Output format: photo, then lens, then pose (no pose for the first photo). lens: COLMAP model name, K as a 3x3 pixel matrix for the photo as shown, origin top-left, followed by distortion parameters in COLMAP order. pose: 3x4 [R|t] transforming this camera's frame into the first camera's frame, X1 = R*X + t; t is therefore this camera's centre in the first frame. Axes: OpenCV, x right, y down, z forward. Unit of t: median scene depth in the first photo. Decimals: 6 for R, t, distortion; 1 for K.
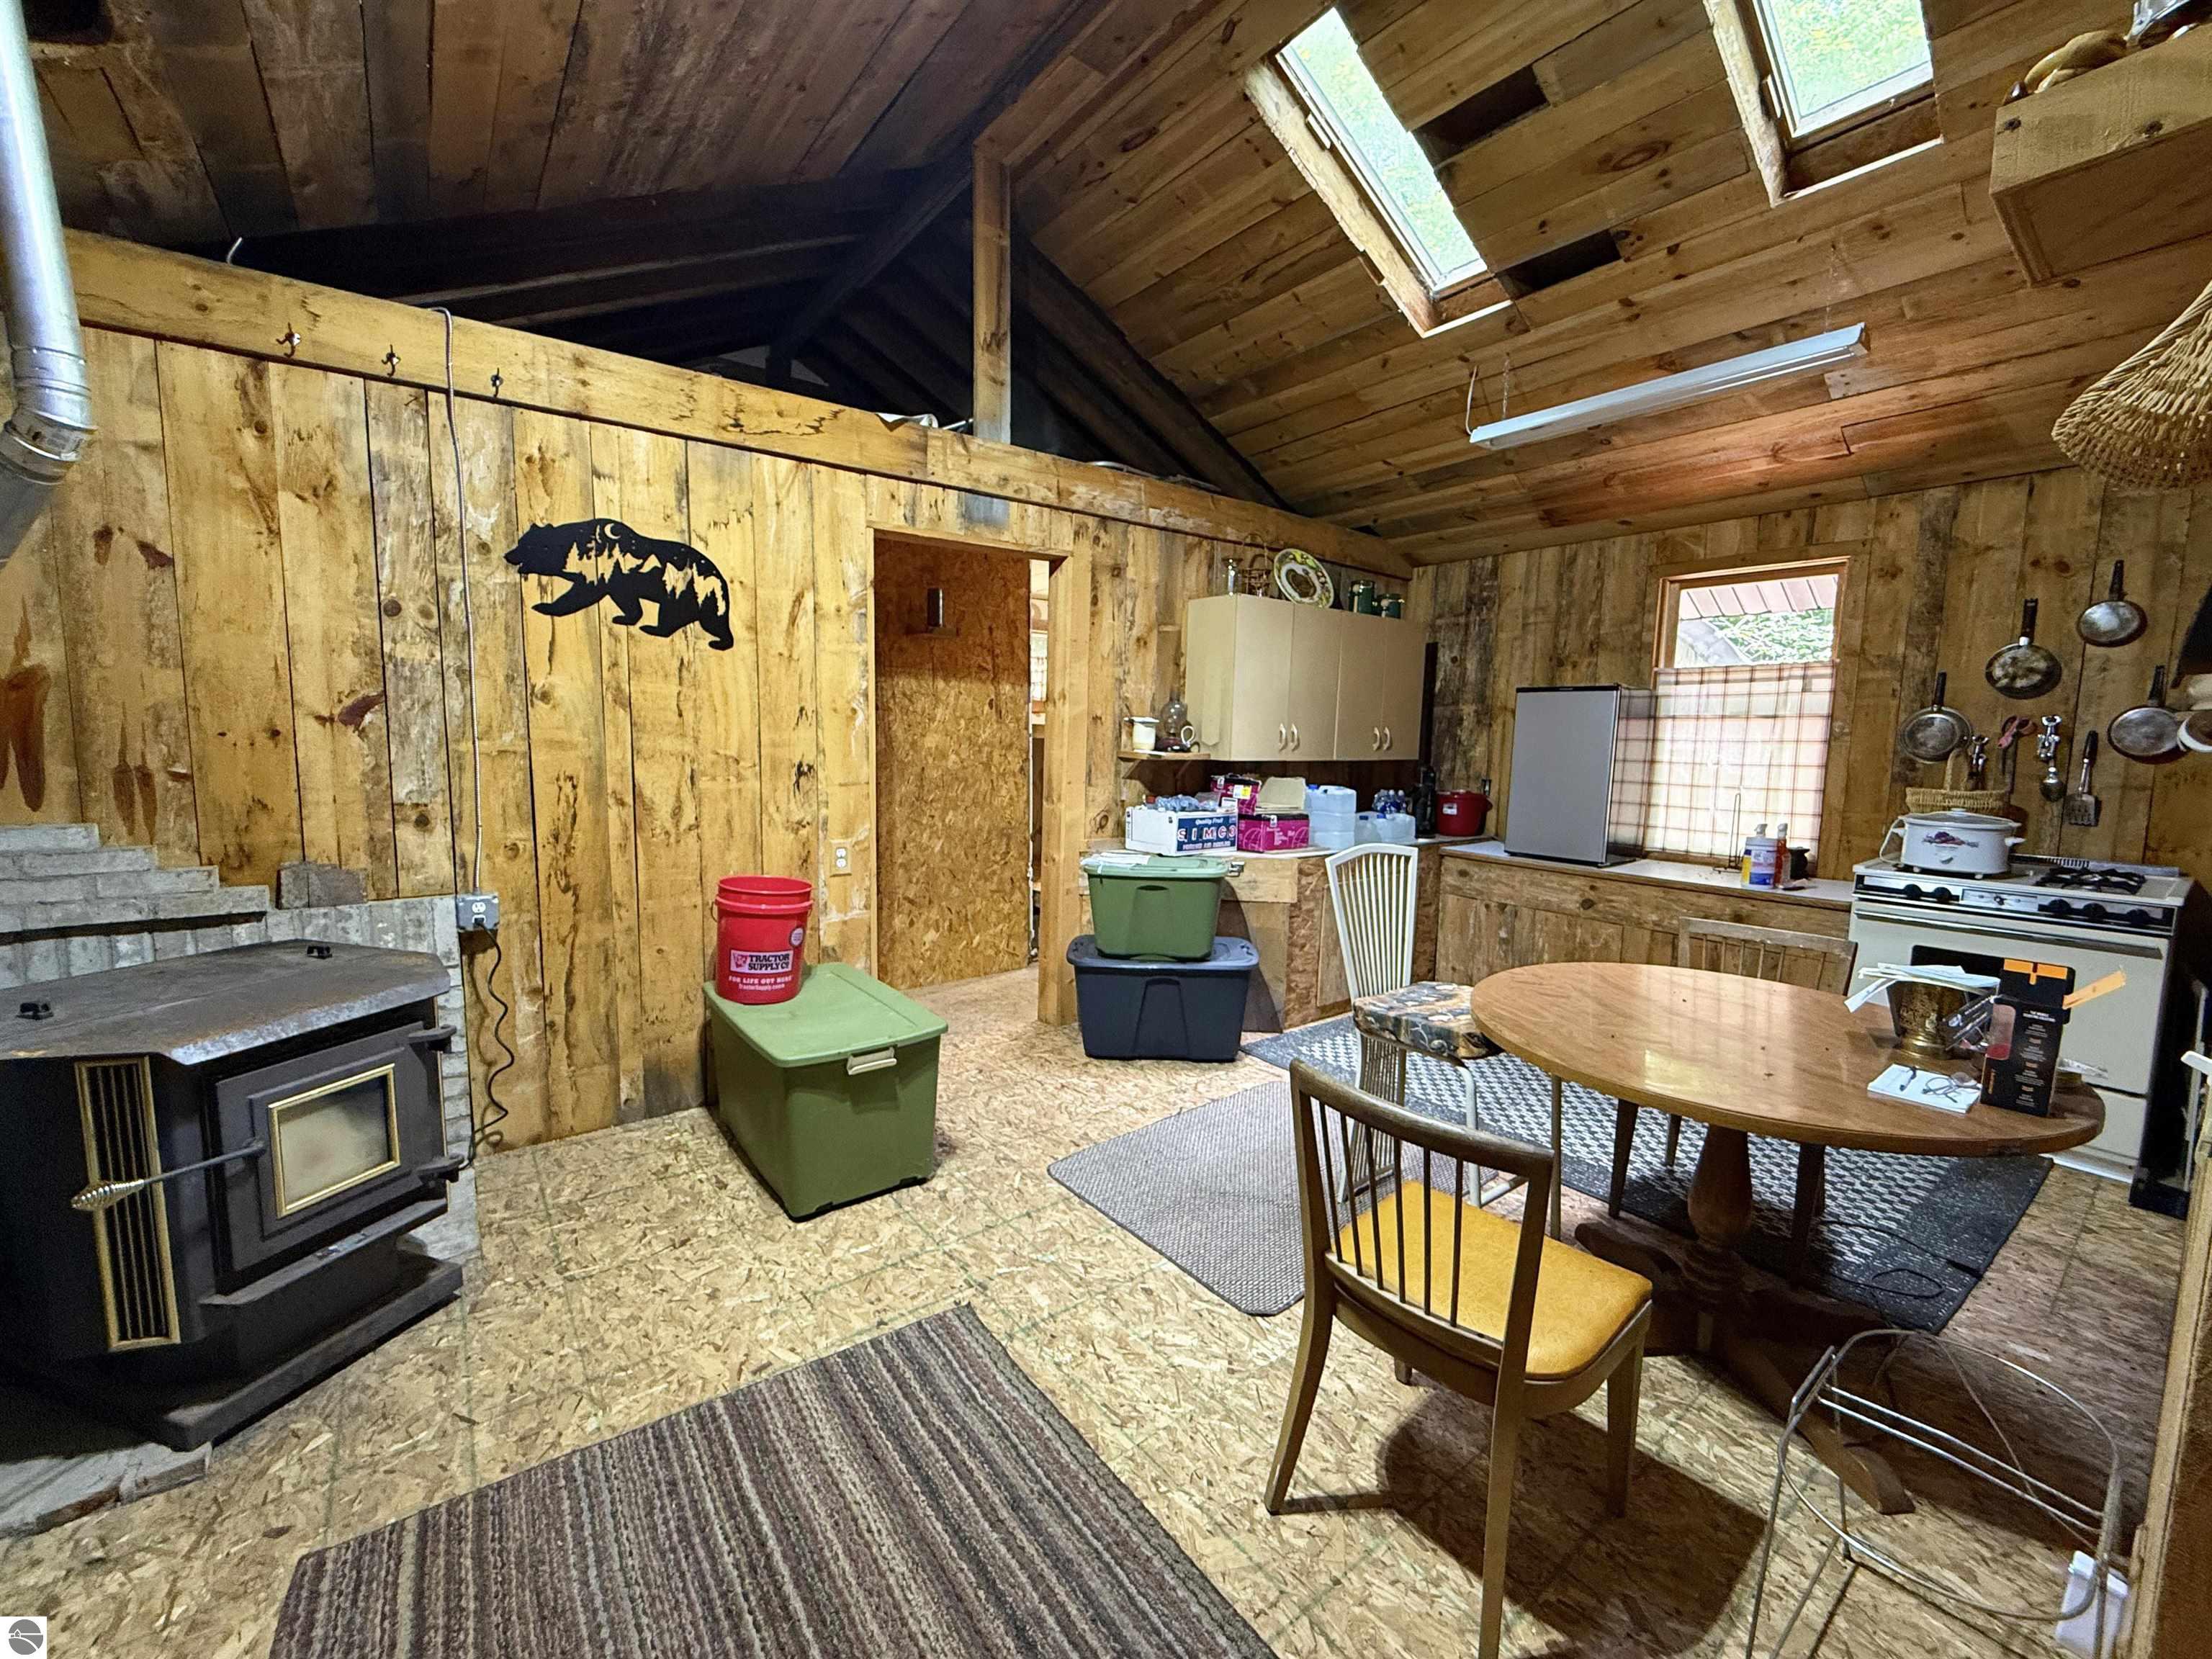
lens RADIAL K [[882.6, 0, 1111.3], [0, 882.6, 822.7], [0, 0, 1]] dist [-0.002573, 0.000596]
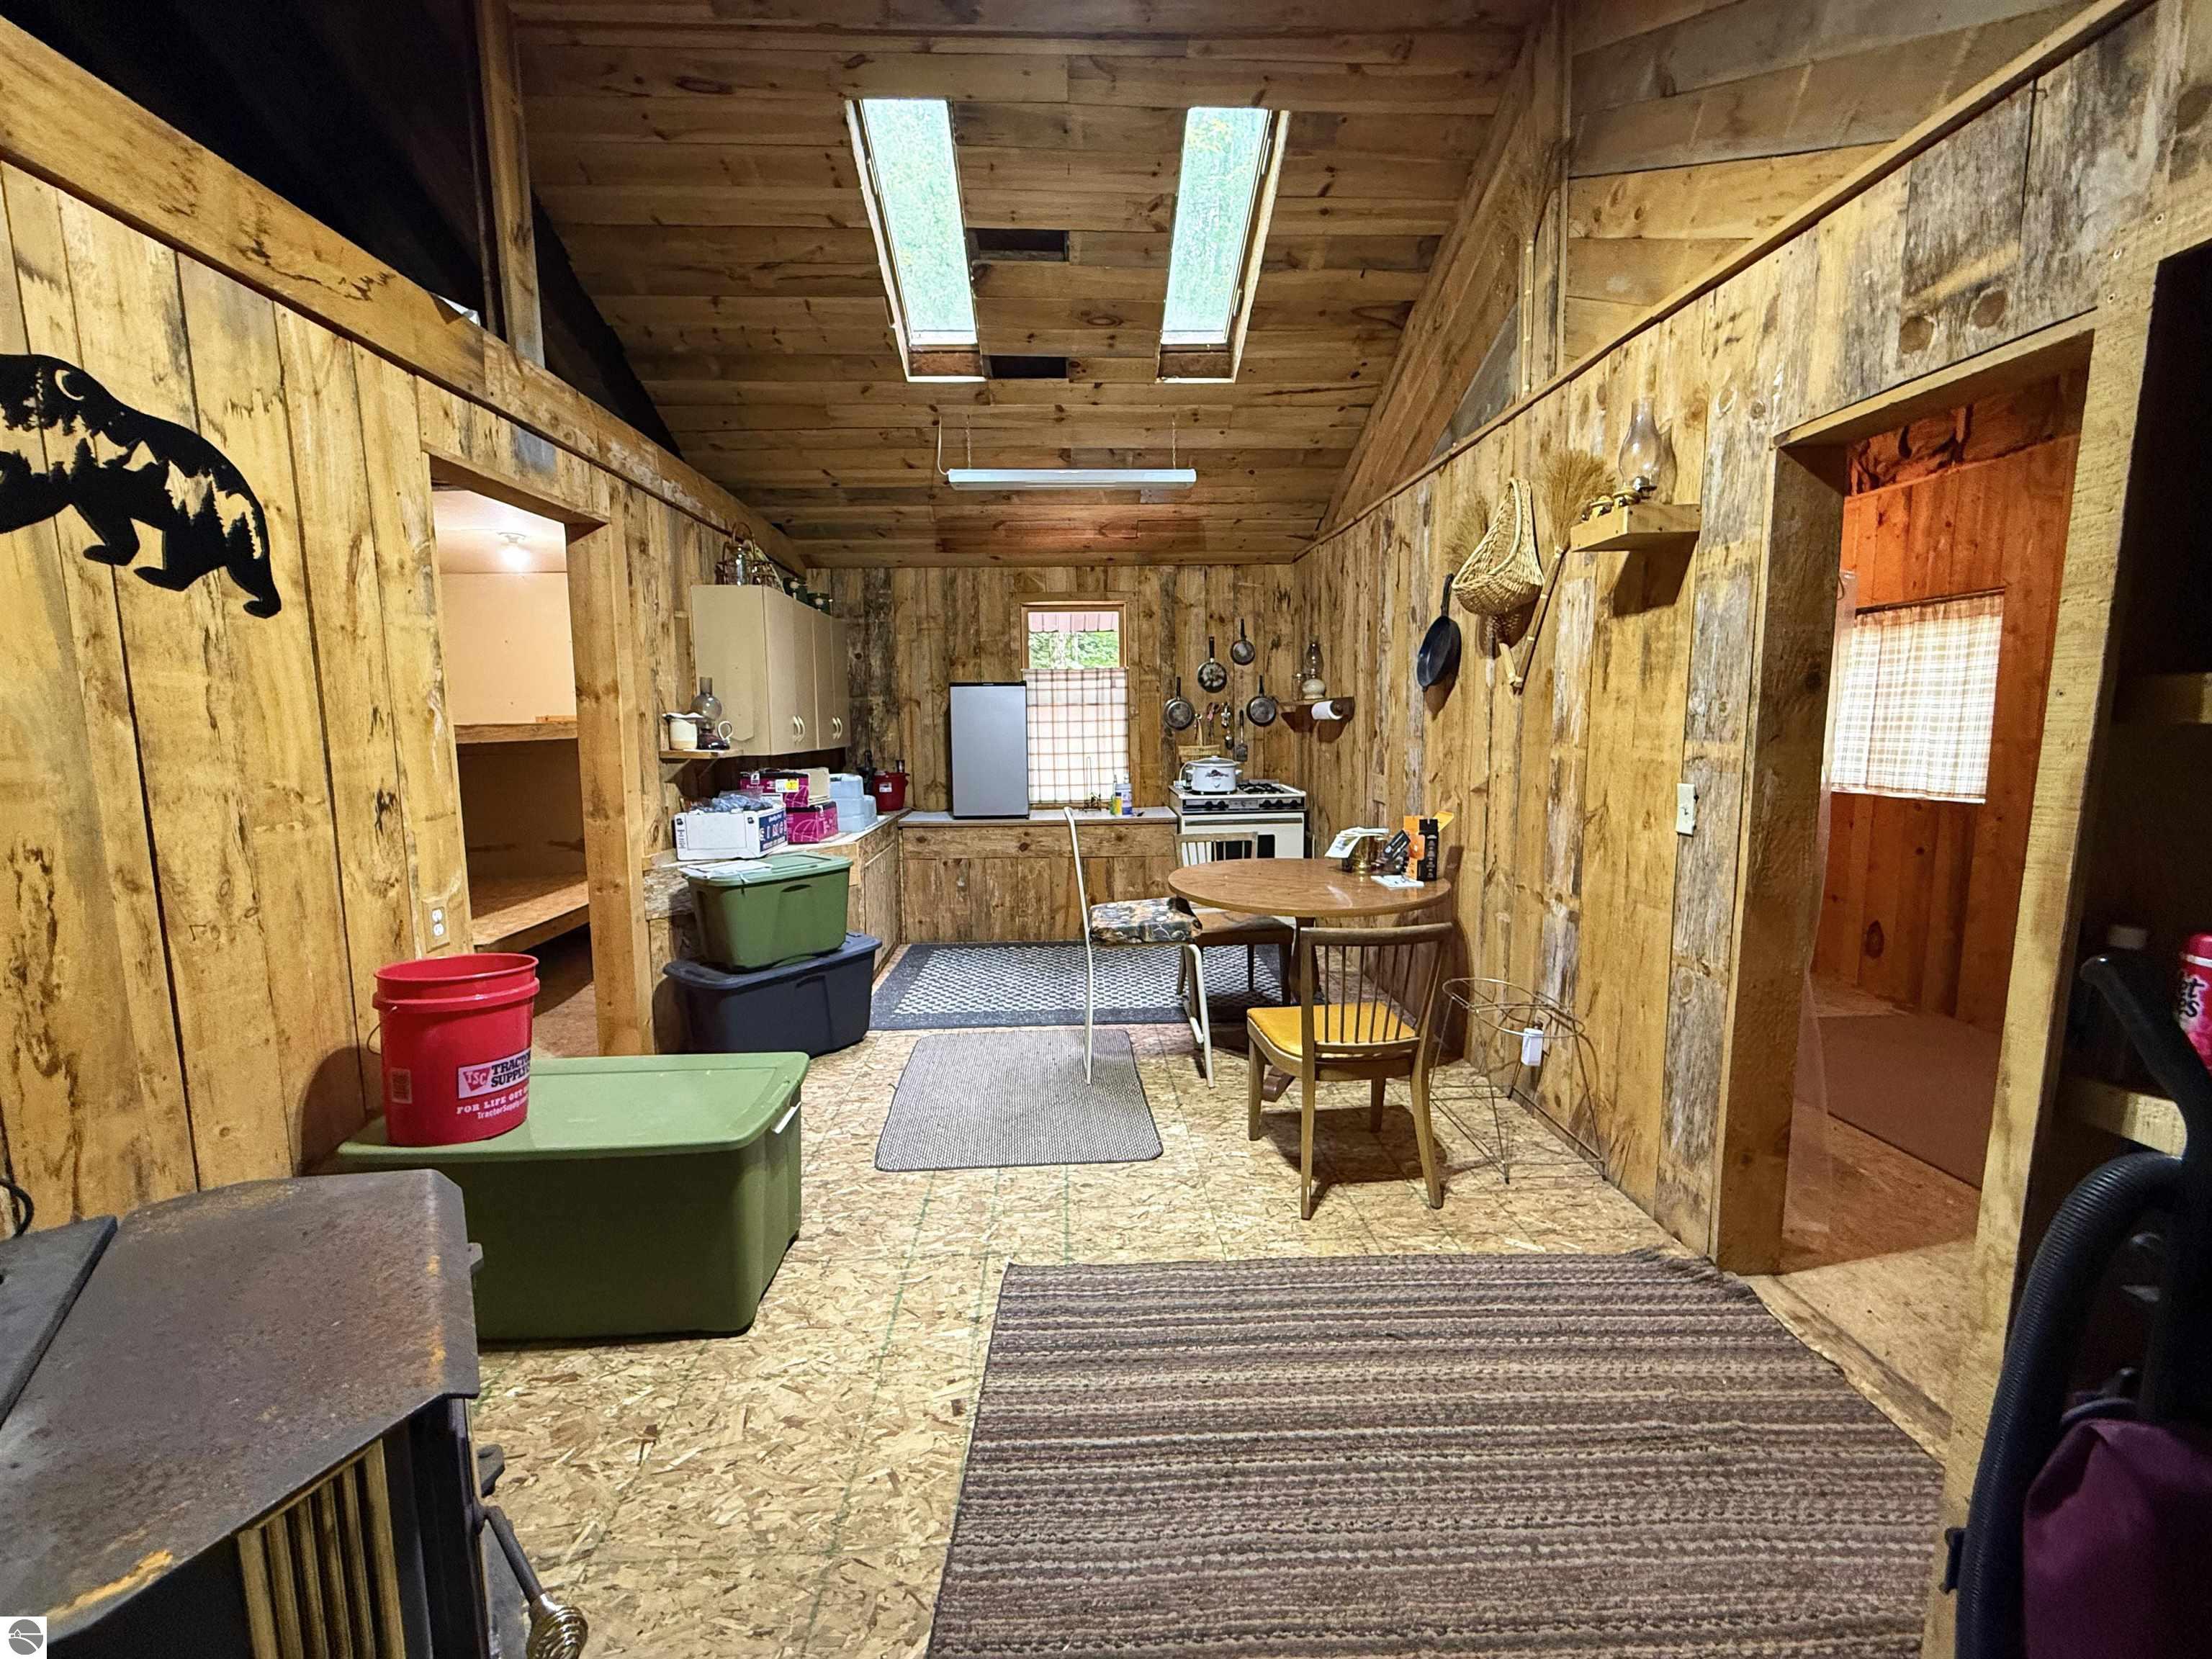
lens RADIAL K [[882.6, 0, 1094.3], [0, 882.6, 821.9], [0, 0, 1]] dist [-0.002573, 0.000596]
pose [[0.574370, -0.119793, 0.809783, -0.585353], [0.108058, 0.991673, 0.070056, -0.033387], [-0.811433, 0.047266, 0.582532, 0.172496]]
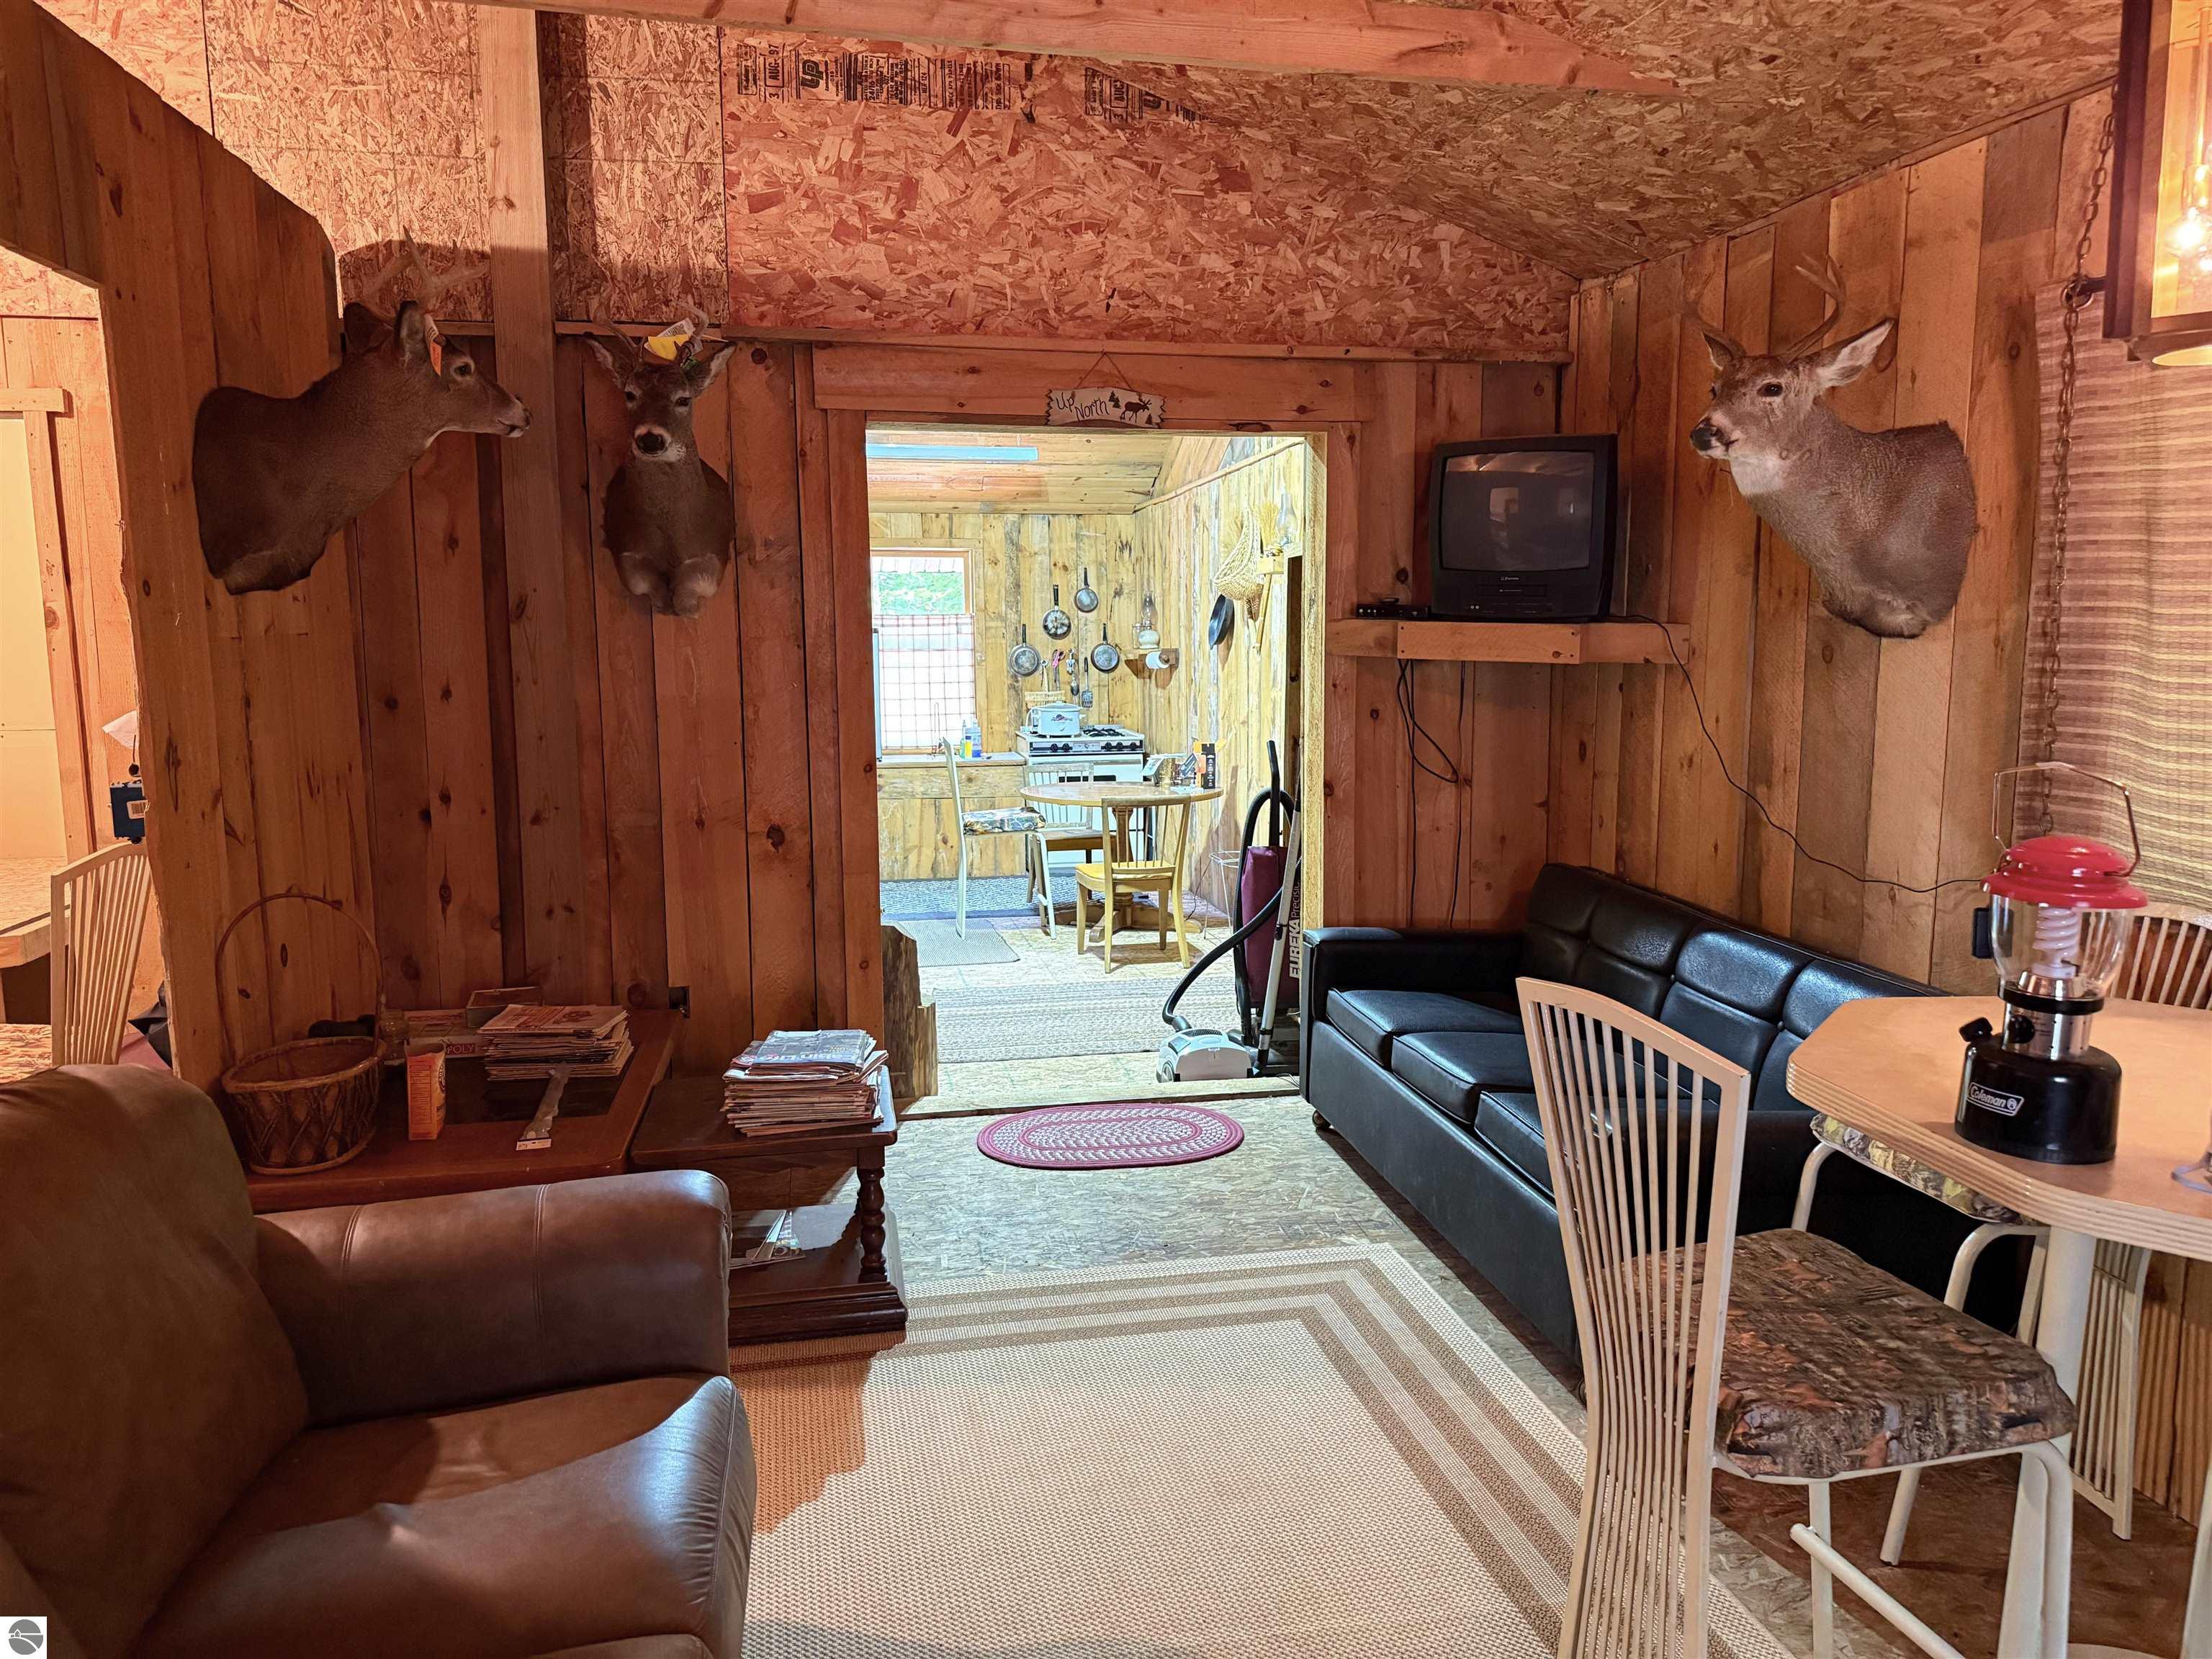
lens RADIAL K [[1541.6, 0, 1116.8], [0, 1541.6, 848.8], [0, 0, 1]] dist [0.023351, -0.033862]
pose [[0.437810, -0.136571, 0.888634, -1.809328], [0.107210, 0.989273, 0.099218, -0.017036], [-0.892652, 0.051831, 0.447756, -0.509674]]
